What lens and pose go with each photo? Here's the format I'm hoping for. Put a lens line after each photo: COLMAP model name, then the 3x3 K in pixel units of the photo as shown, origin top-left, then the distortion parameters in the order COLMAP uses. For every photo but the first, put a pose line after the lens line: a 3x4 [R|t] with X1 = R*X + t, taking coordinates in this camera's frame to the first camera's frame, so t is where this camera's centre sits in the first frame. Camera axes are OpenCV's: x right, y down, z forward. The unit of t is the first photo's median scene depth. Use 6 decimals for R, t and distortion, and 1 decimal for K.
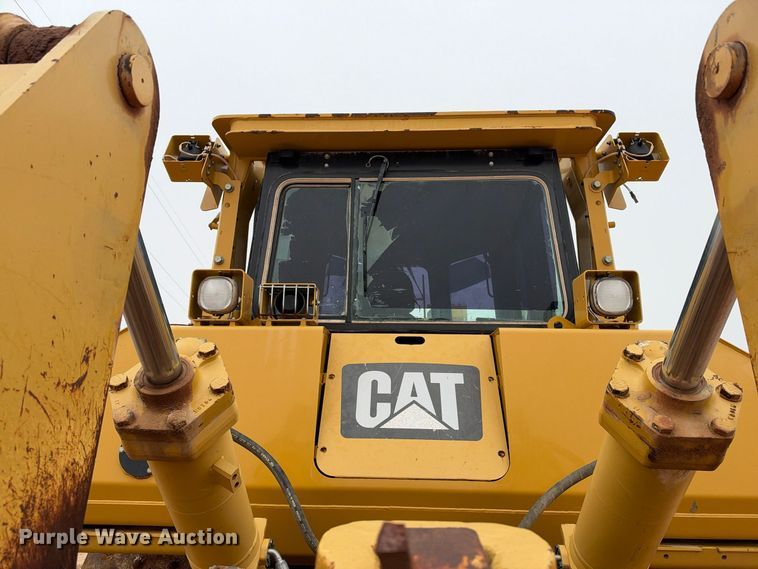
lens RADIAL K [[535.7, 0, 379.0], [0, 535.7, 284.5], [0, 0, 1]] dist [0.216597, -0.407149]
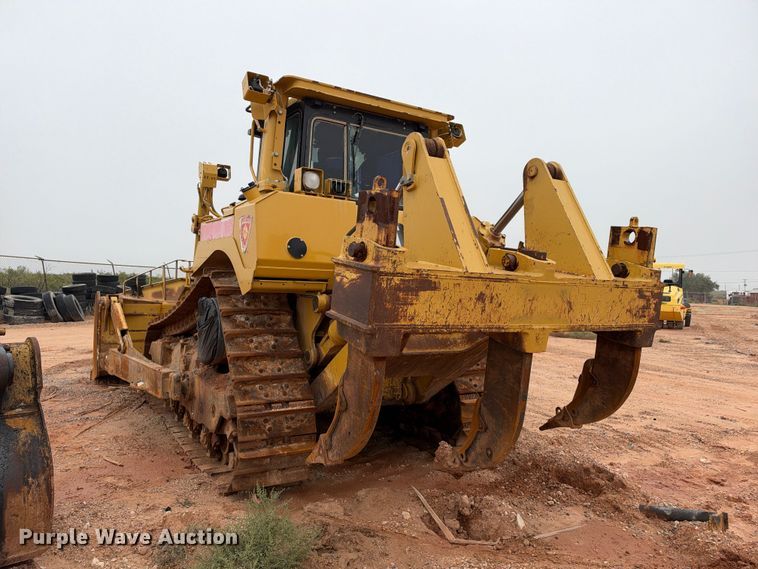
lens RADIAL K [[555.6, 0, 385.0], [0, 555.6, 281.0], [0, 0, 1]] dist [0.107041, -0.204814]
pose [[0.818492, 0.017060, 0.574264, -1.148874], [-0.164721, 0.964563, 0.206120, -0.088505], [-0.550397, -0.263301, 0.792297, -0.877385]]
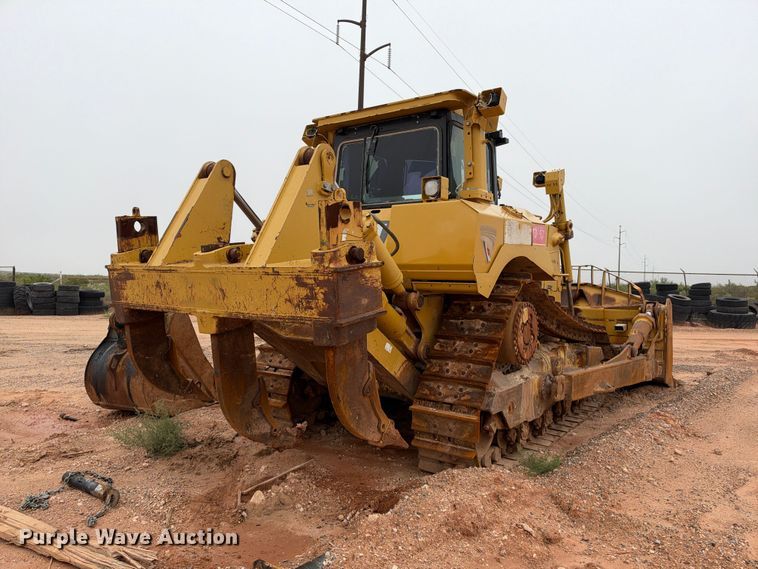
lens RADIAL K [[535.7, 0, 379.0], [0, 535.7, 284.5], [0, 0, 1]] dist [0.216597, -0.407149]
pose [[0.844383, 0.006214, -0.535705, 1.264477], [0.128655, 0.968320, 0.214019, -0.089260], [0.520063, -0.249635, 0.816833, -0.985580]]
